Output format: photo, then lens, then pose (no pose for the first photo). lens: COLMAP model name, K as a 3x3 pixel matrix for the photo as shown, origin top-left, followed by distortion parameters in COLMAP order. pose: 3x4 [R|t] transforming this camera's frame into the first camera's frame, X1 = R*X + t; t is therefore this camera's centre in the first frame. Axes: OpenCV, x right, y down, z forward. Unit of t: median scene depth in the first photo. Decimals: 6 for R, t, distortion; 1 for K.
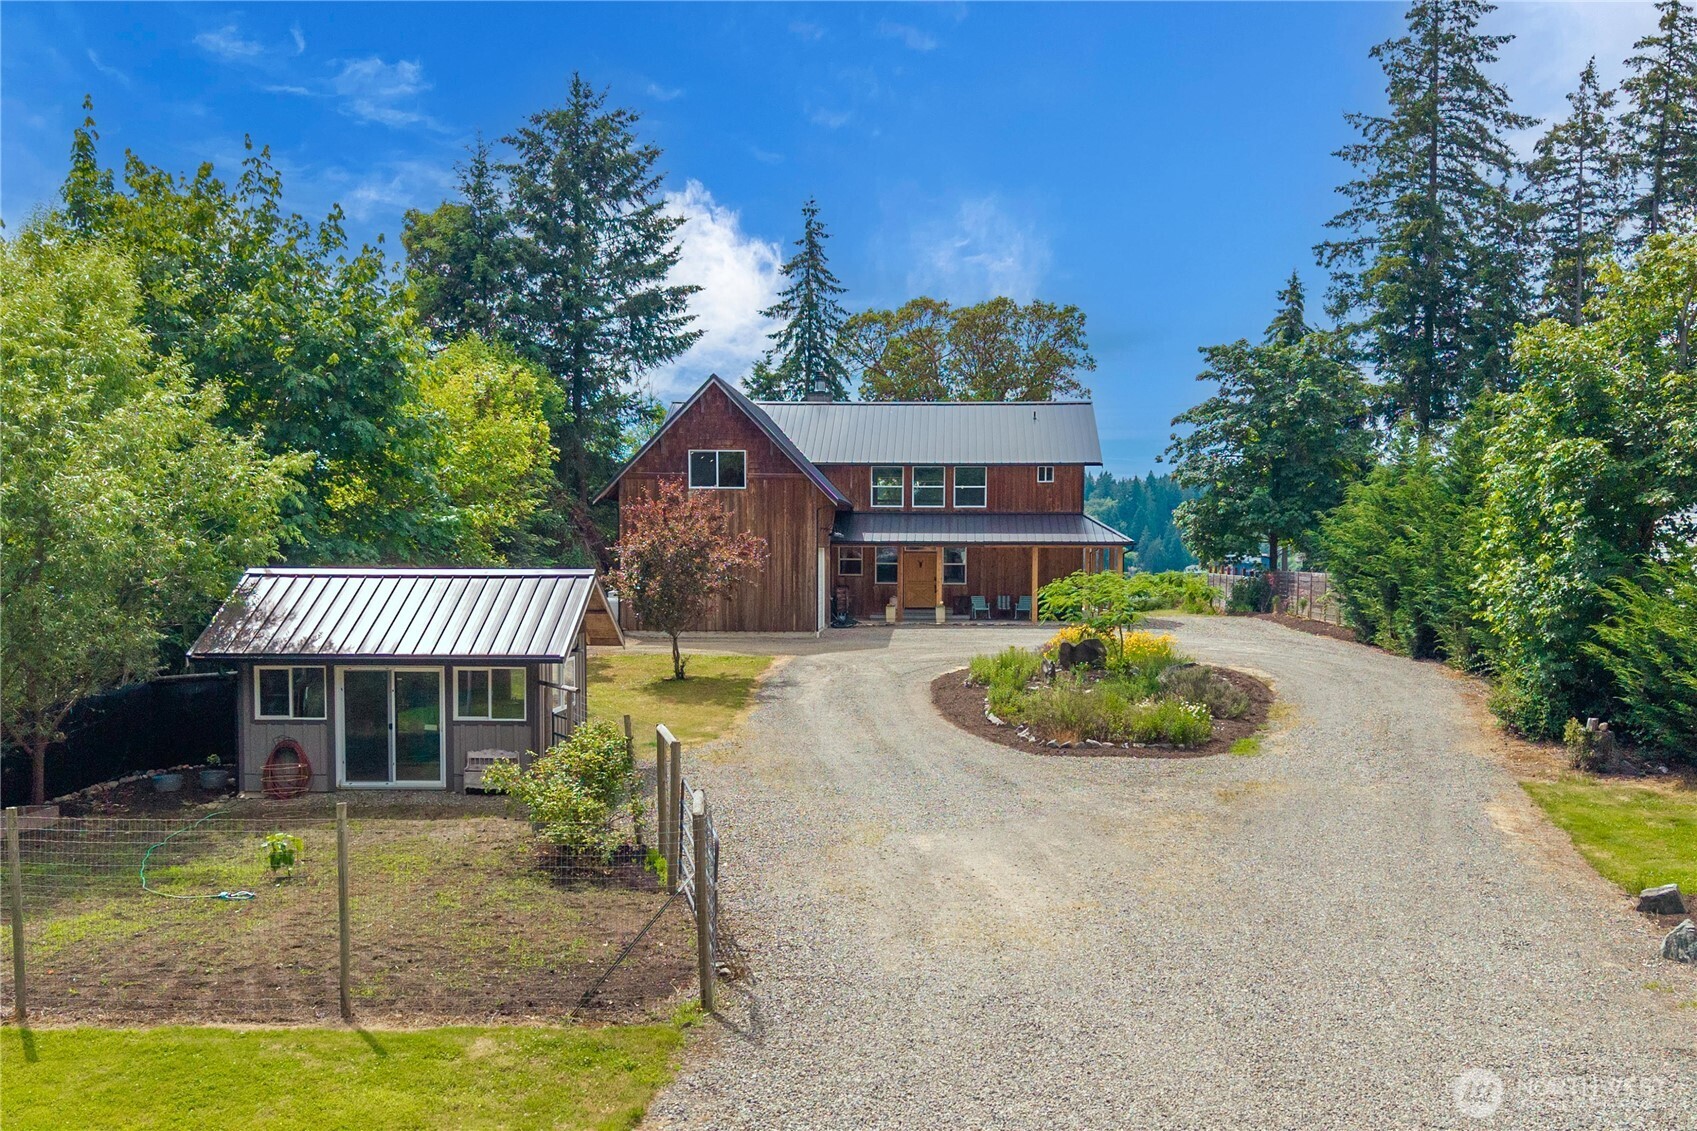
lens RADIAL K [[1191.4, 0, 848.5], [0, 1191.4, 565.5], [0, 0, 1]] dist [0.079053, 0.000243]
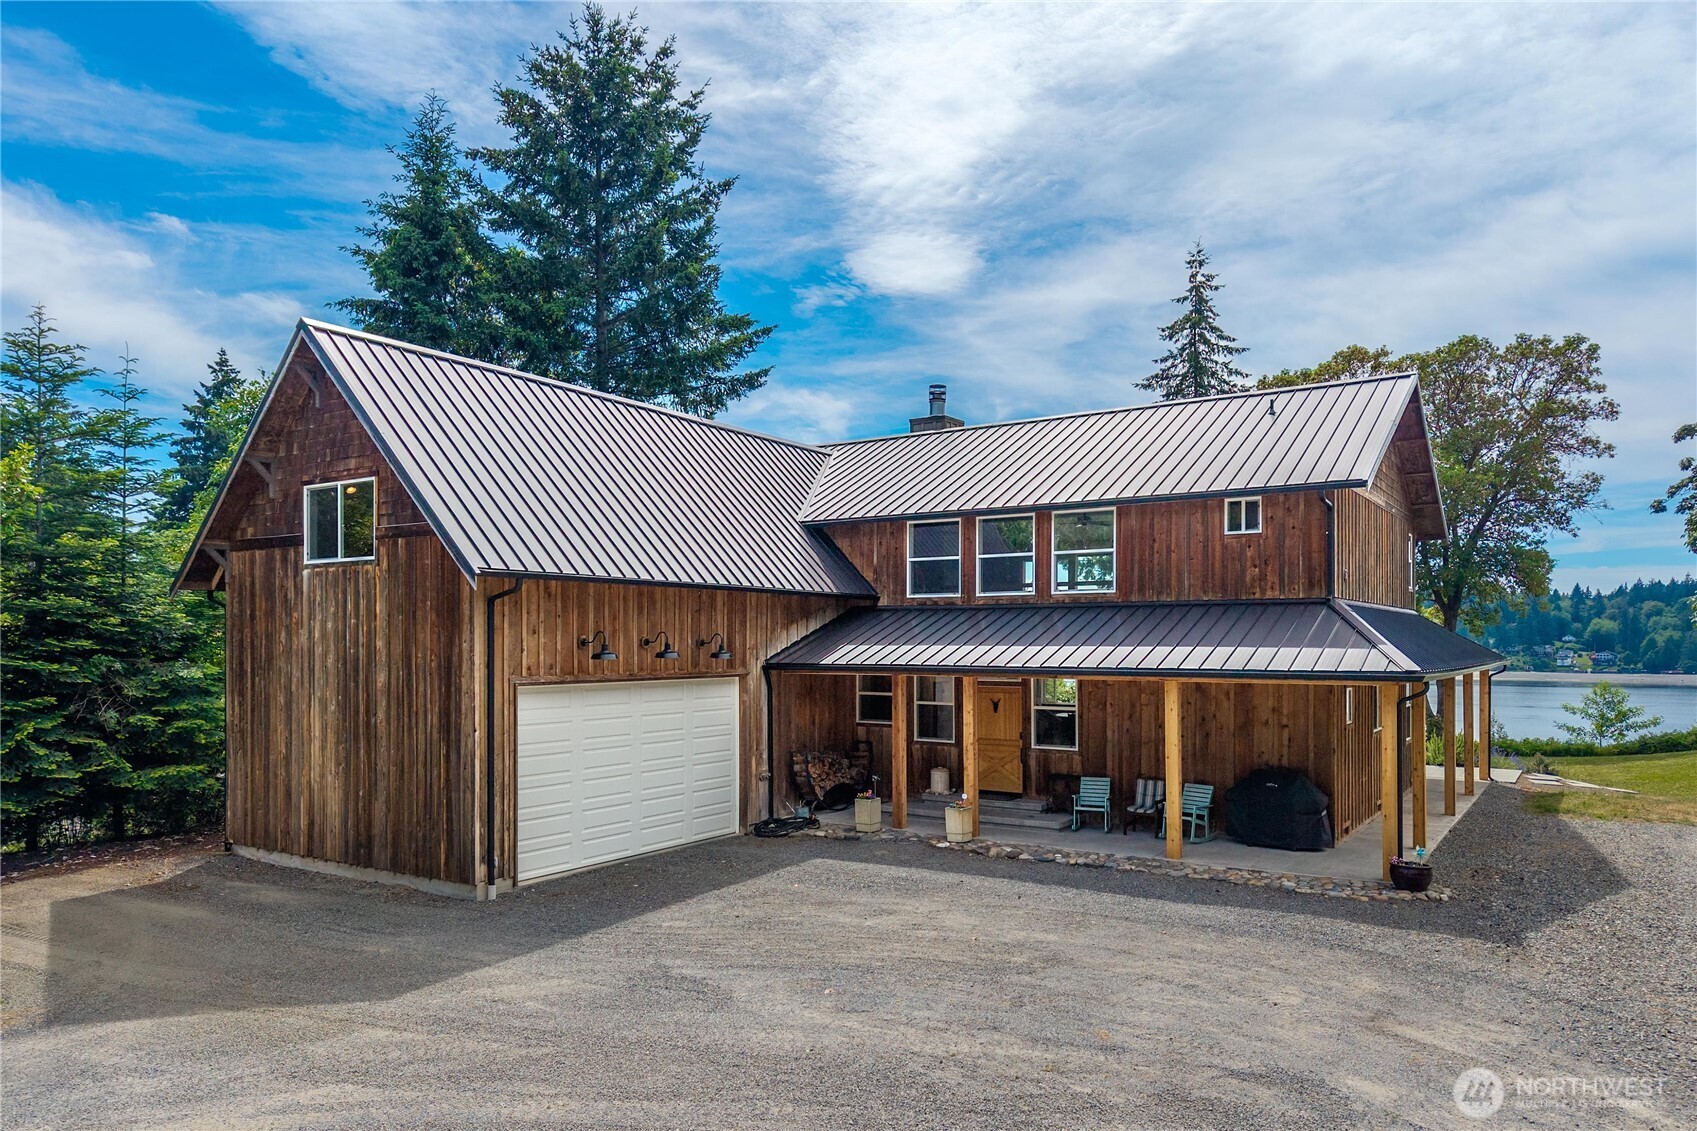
lens RADIAL K [[1048.2, 0, 848.0], [0, 1048.2, 631.7], [0, 0, 1]] dist [-0.000583, -0.000479]
pose [[0.890251, -0.010473, -0.455350, 0.084575], [-0.004272, 0.999500, -0.031339, -0.007684], [0.455451, 0.029845, 0.889761, 0.229671]]
